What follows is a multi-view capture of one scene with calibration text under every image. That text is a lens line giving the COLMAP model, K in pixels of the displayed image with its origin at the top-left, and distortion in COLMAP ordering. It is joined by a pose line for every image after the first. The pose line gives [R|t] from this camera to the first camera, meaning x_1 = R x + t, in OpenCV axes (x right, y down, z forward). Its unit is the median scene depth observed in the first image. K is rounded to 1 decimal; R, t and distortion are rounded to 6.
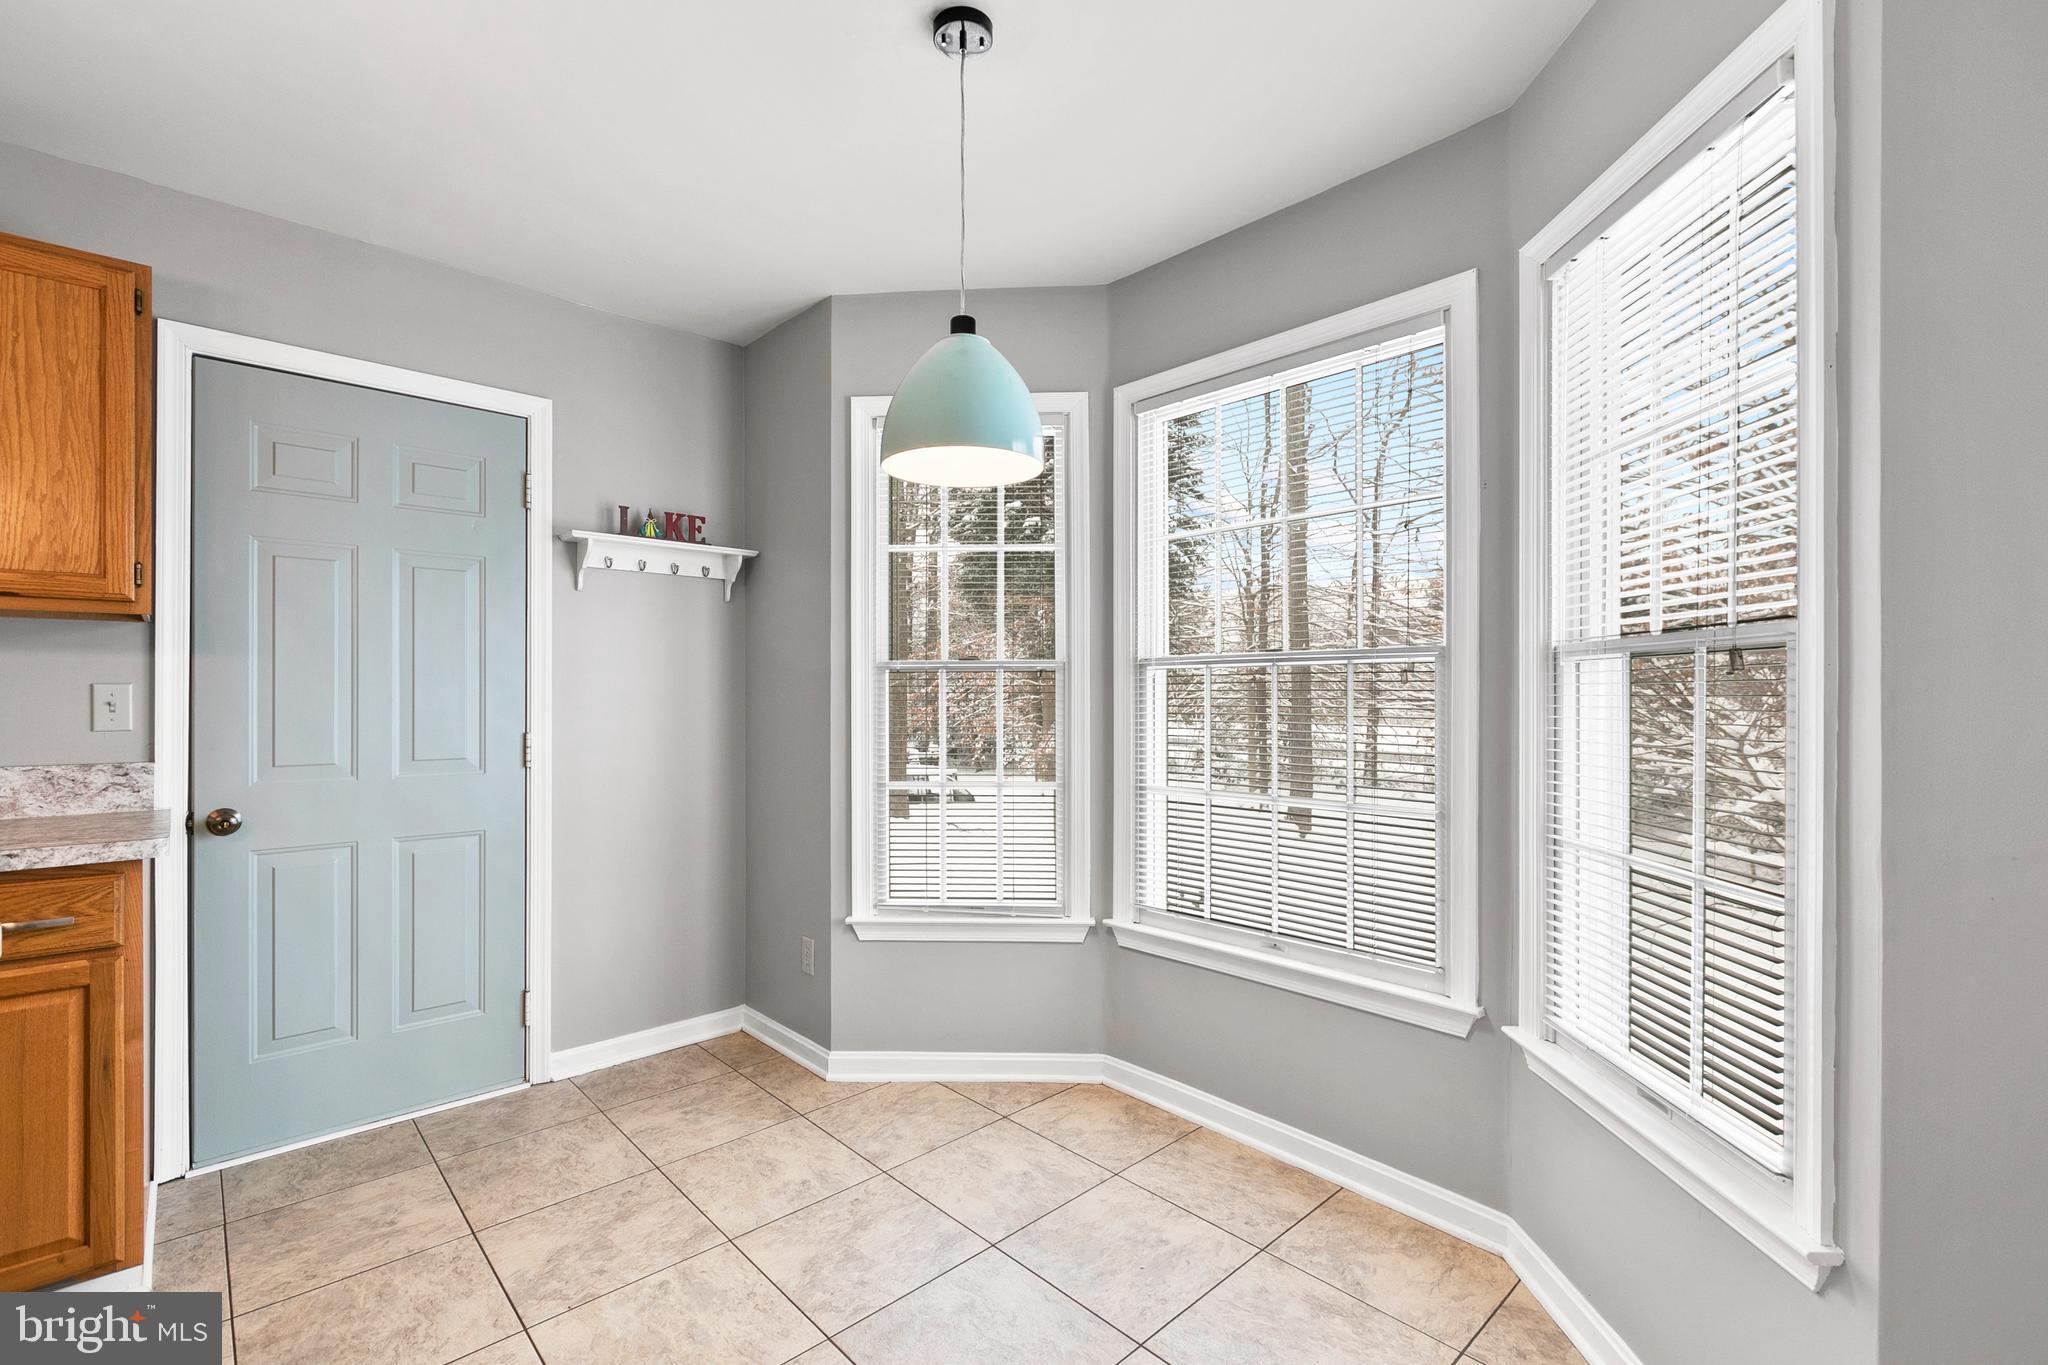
lens RADIAL K [[898.8, 0, 994.5], [0, 898.8, 691.3], [0, 0, 1]] dist [-0.003209, -0.002085]
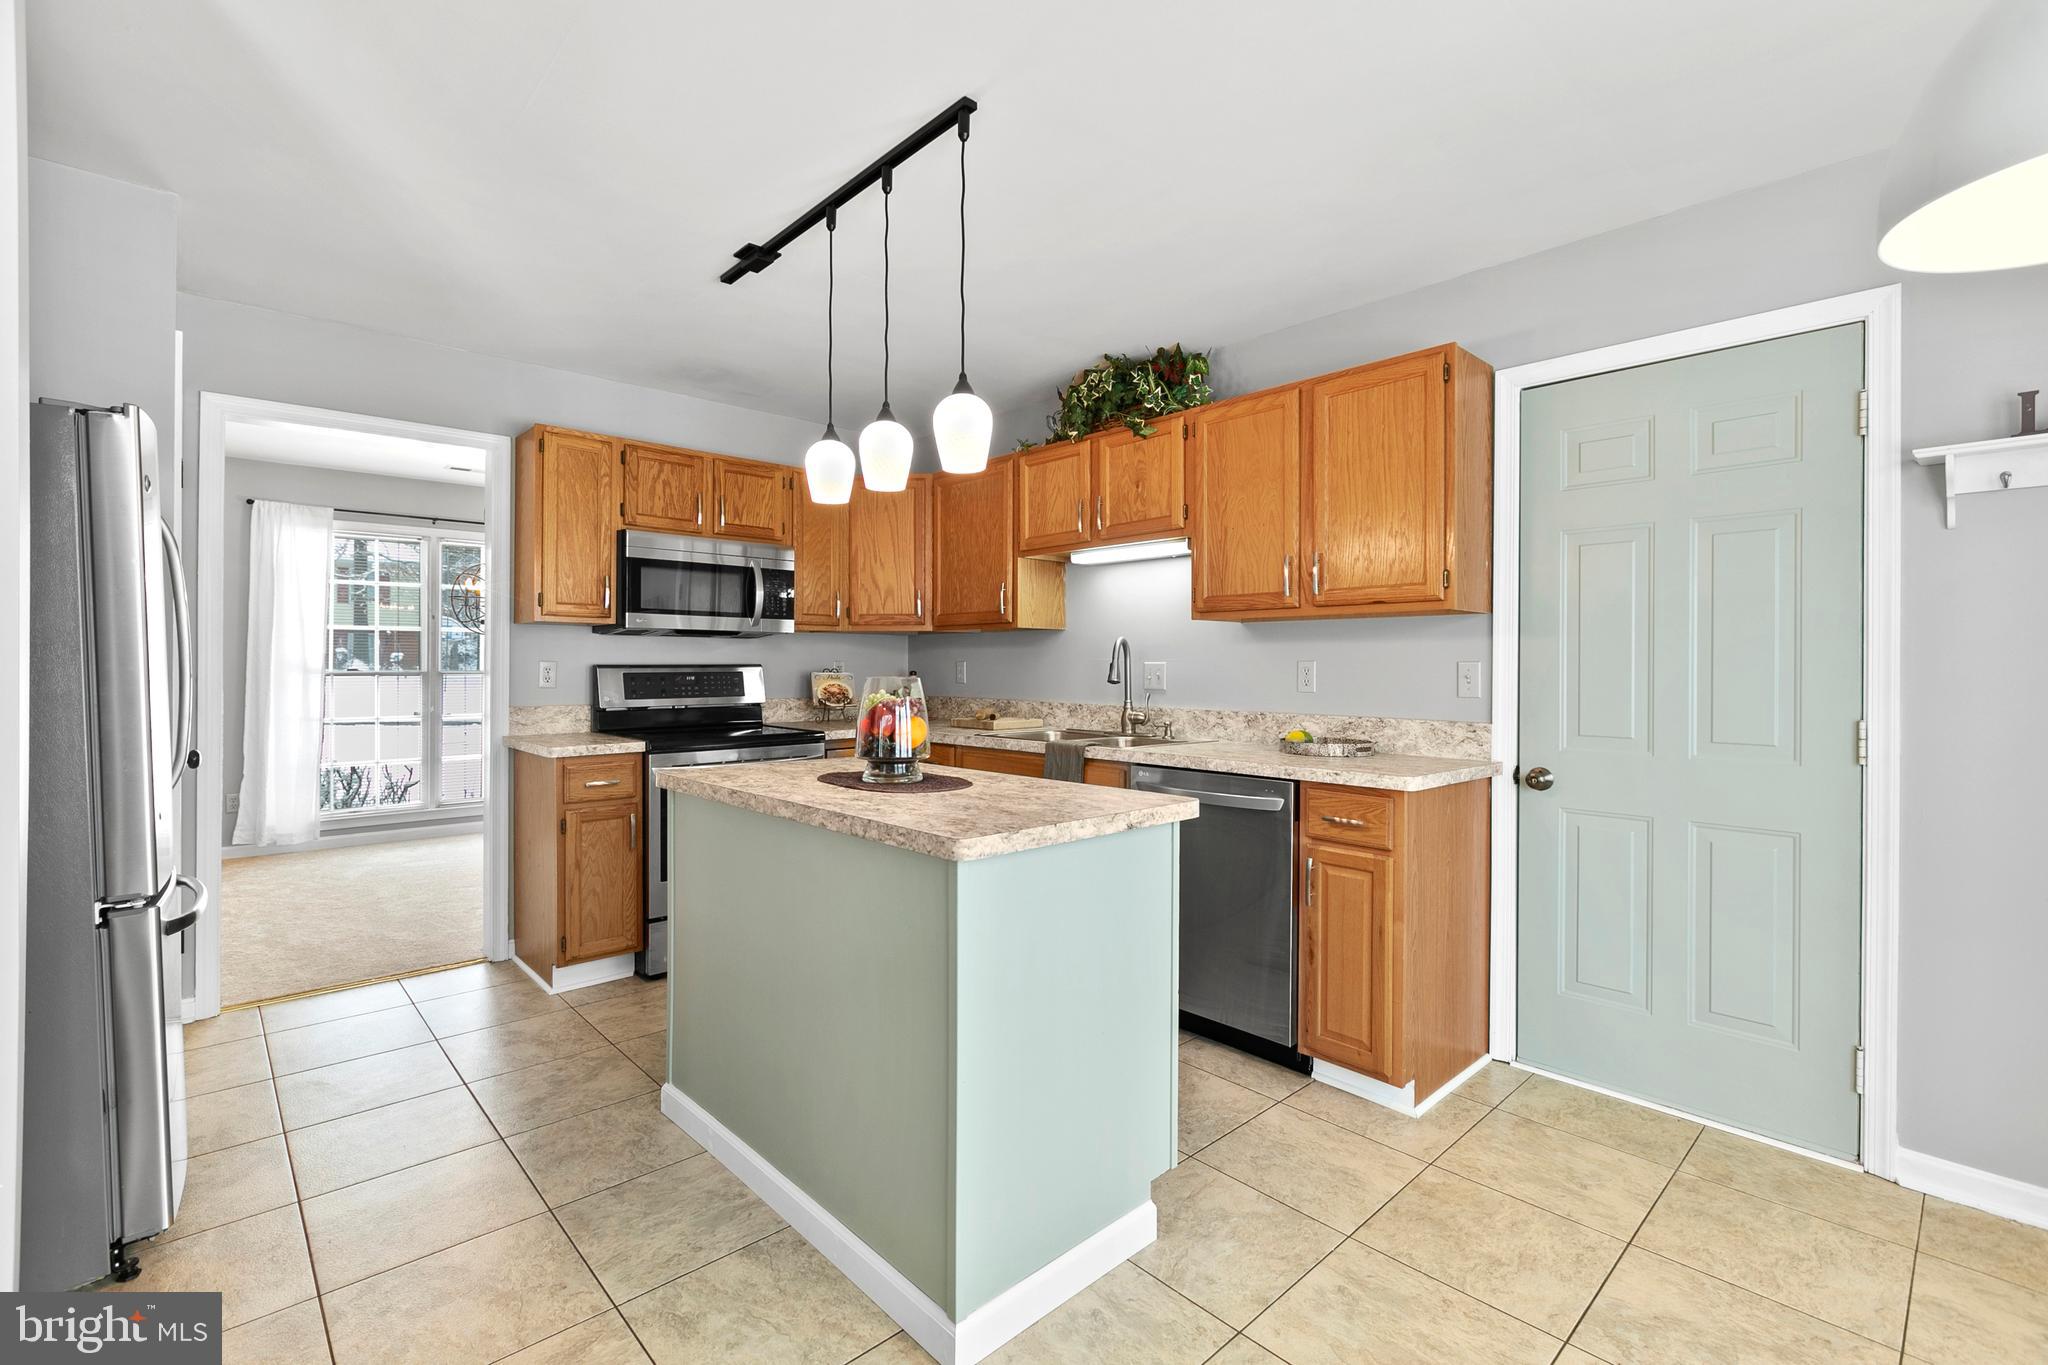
lens RADIAL K [[898.8, 0, 1016.0], [0, 898.8, 663.5], [0, 0, 1]] dist [-0.003209, -0.002085]
pose [[0.002402, -0.004653, -0.999986, 0.317217], [-0.001487, 0.999988, -0.004656, 0.001205], [0.999996, 0.001498, 0.002396, 0.311571]]
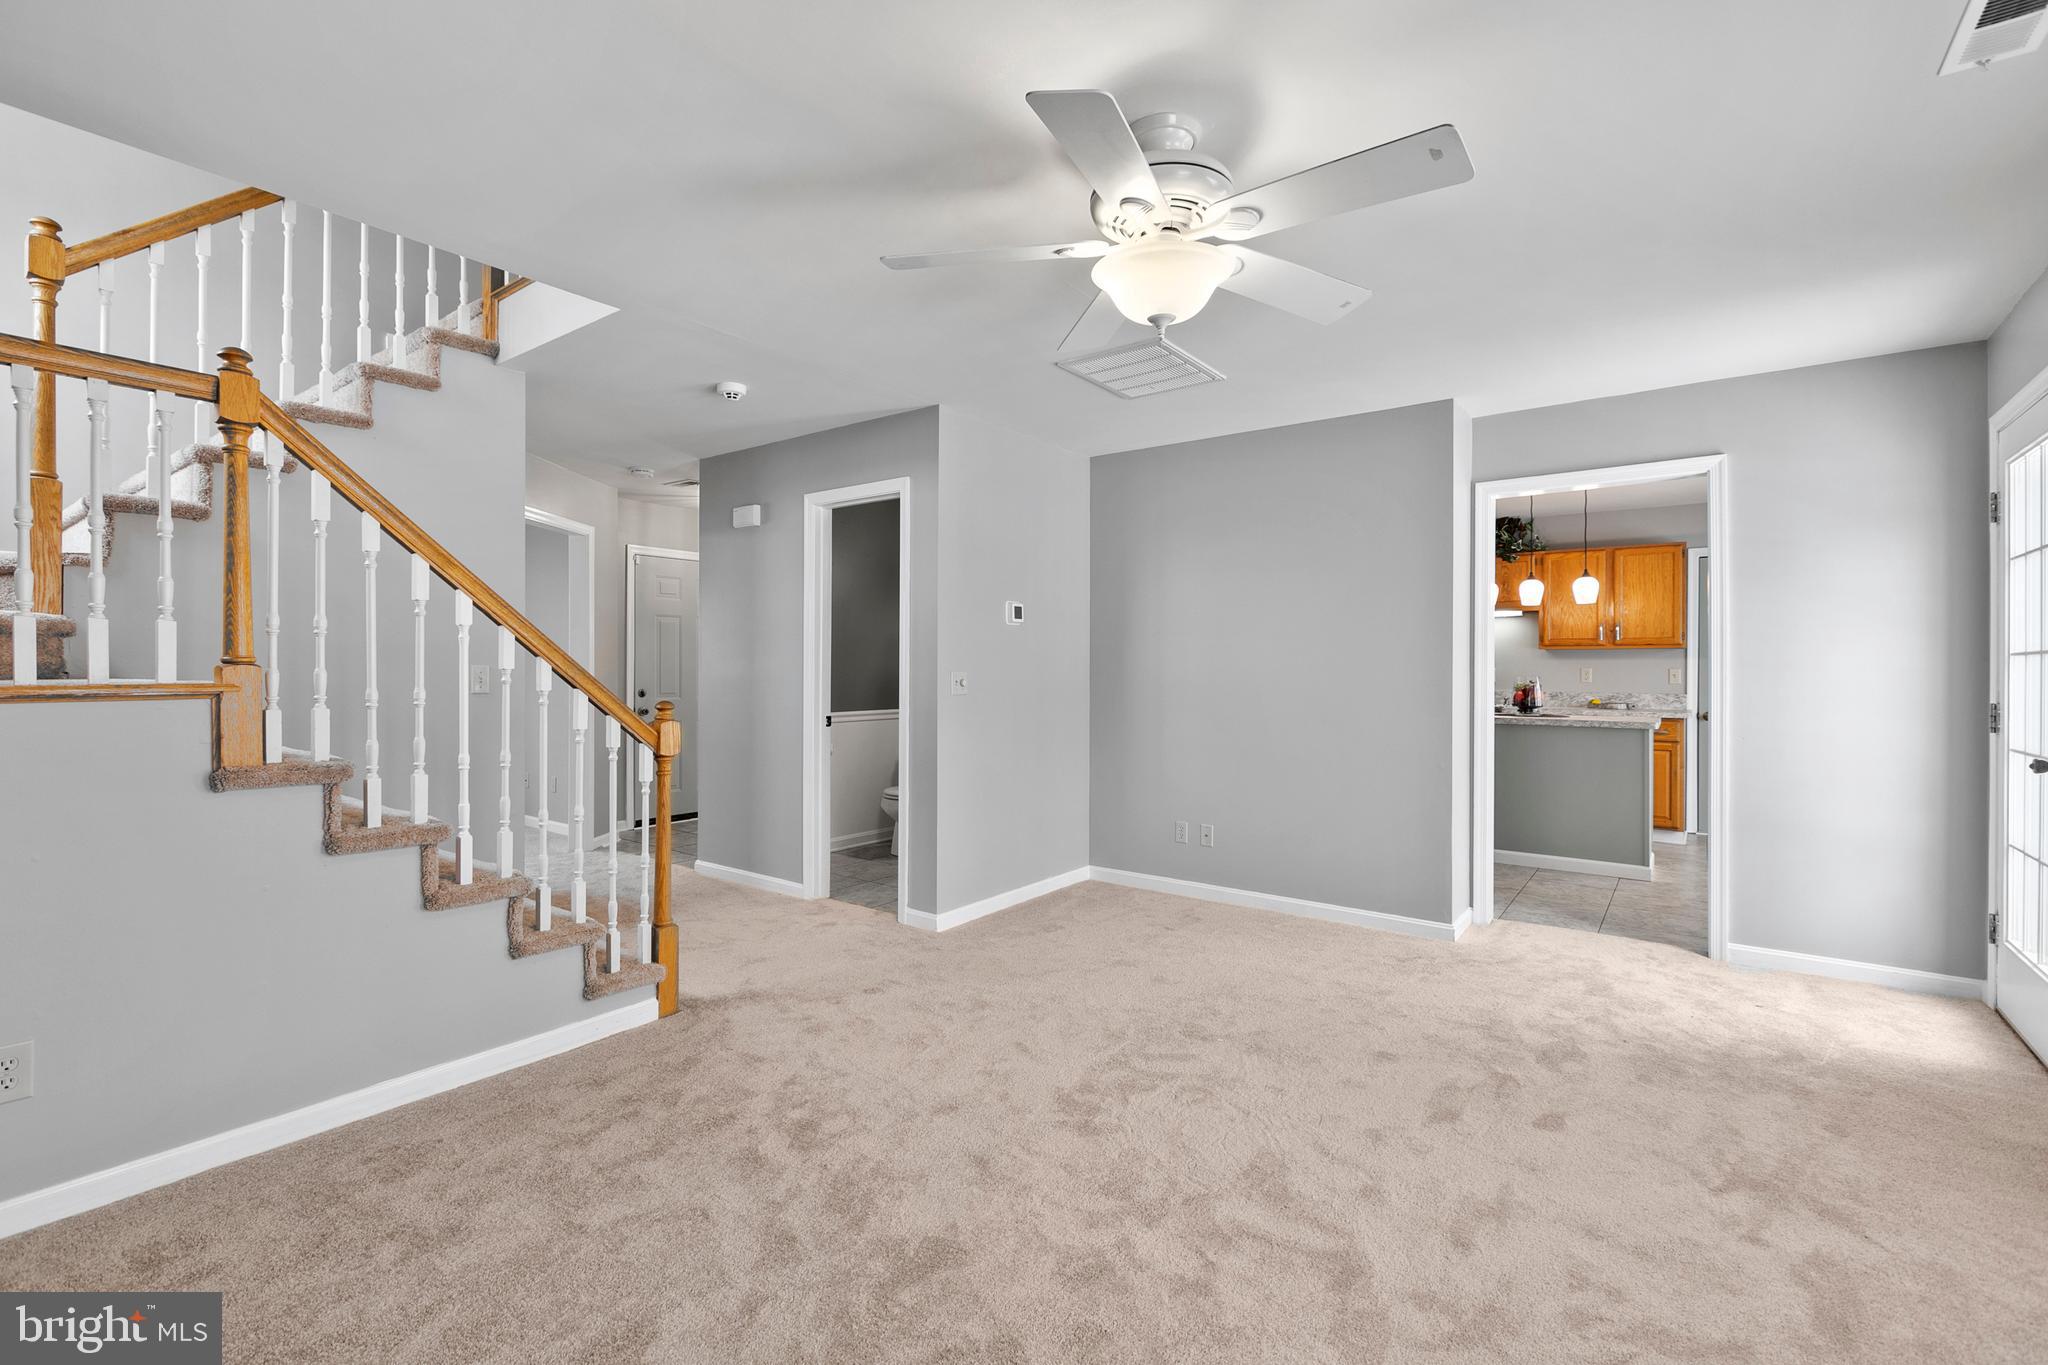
lens RADIAL K [[898.8, 0, 1013.9], [0, 898.8, 680.1], [0, 0, 1]] dist [-0.003209, -0.002085]
pose [[0.186102, 0.009473, -0.982485, 1.593408], [0.002839, 0.999944, 0.010179, -0.006947], [0.982526, -0.004684, 0.186065, -1.774301]]
